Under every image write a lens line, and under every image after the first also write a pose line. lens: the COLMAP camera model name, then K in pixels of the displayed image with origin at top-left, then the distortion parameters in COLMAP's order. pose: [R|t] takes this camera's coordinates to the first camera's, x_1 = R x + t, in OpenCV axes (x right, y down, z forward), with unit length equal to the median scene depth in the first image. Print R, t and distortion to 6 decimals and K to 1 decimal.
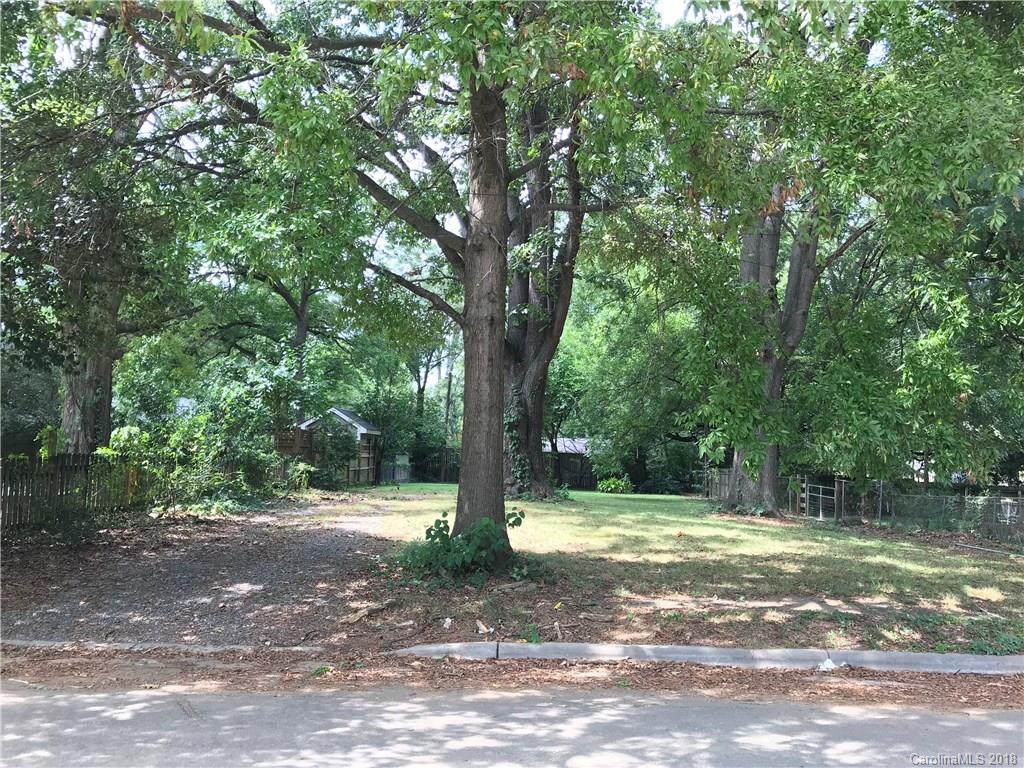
lens RADIAL K [[824.8, 0, 512.0], [0, 824.8, 384.0], [0, 0, 1]] dist [0.001813, -0.006778]
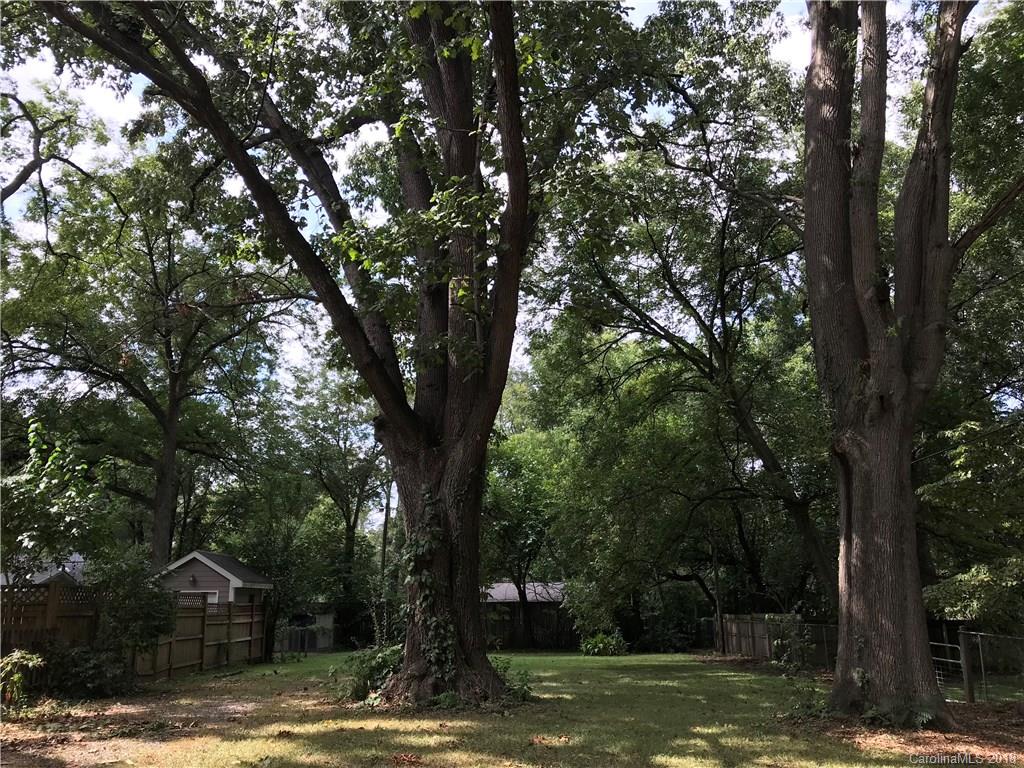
lens RADIAL K [[824.8, 0, 512.0], [0, 824.8, 384.0], [0, 0, 1]] dist [0.001813, -0.006778]
pose [[0.998747, -0.033308, 0.037341, 0.022059], [0.039257, 0.984313, -0.172010, 0.016117], [-0.031026, 0.173260, 0.984387, 0.229627]]
